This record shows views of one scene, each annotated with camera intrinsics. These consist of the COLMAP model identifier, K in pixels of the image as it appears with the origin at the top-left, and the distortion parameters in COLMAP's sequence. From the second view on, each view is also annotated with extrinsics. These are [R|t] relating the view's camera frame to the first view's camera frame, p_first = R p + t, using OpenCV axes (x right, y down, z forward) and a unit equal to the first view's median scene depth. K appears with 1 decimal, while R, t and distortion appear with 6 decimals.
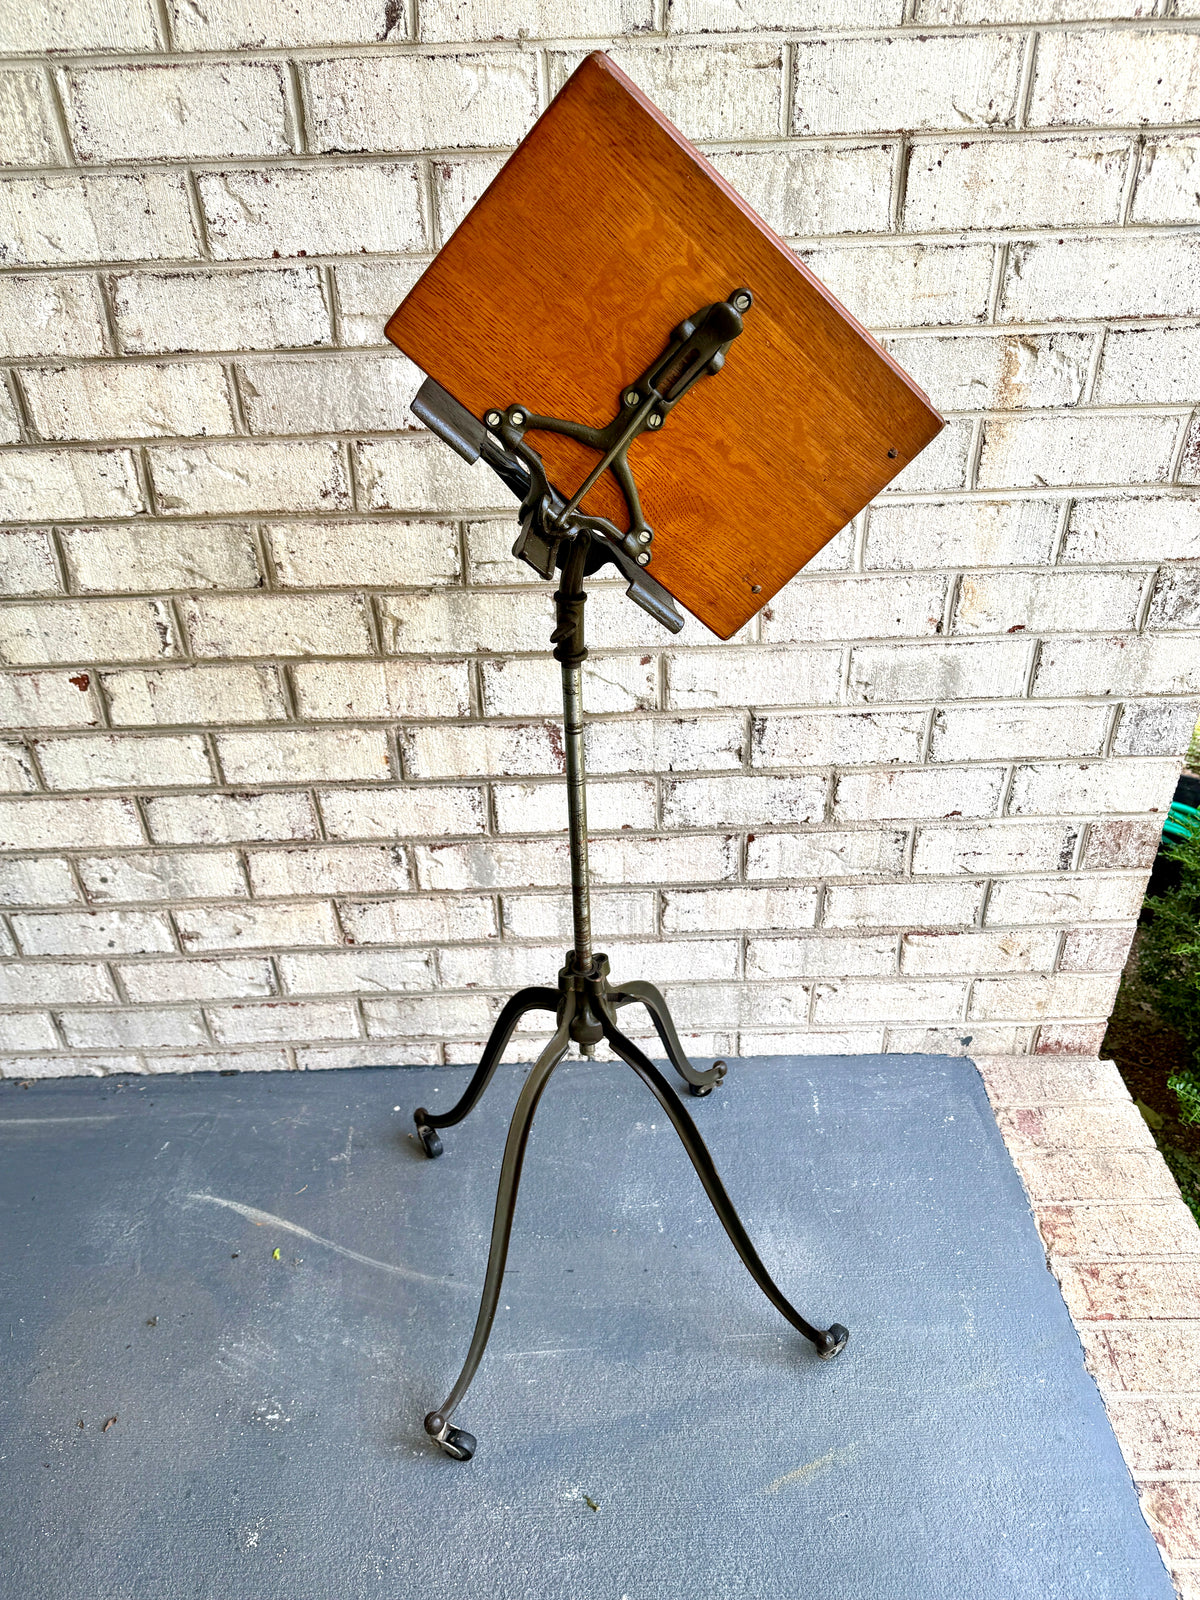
lens RADIAL K [[1168.4, 0, 613.6], [0, 1168.4, 772.9], [0, 0, 1]] dist [0.002357, -0.020657]
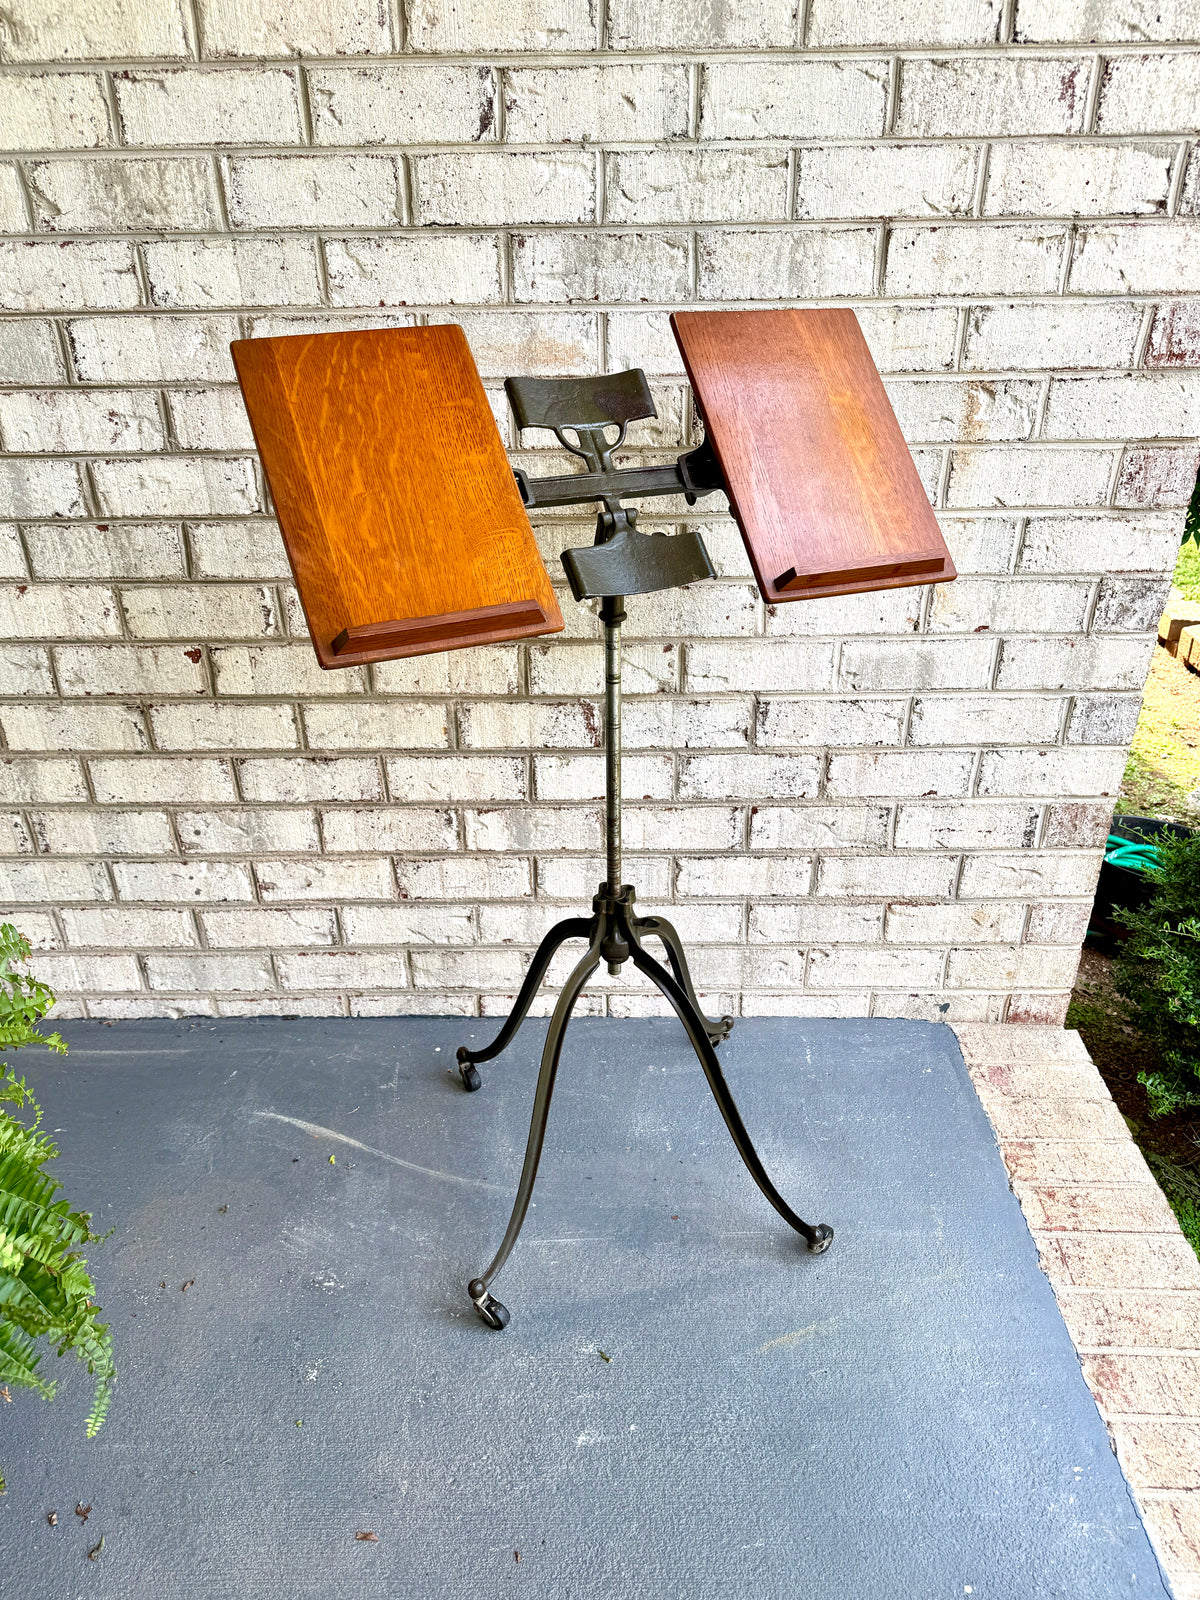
lens RADIAL K [[1168.4, 0, 607.5], [0, 1168.4, 777.3], [0, 0, 1]] dist [0.002357, -0.020657]
pose [[0.999519, 0.026123, -0.016722, -0.010604], [-0.027321, 0.996739, -0.075929, 0.125052], [0.014684, 0.076349, 0.996973, -0.172453]]
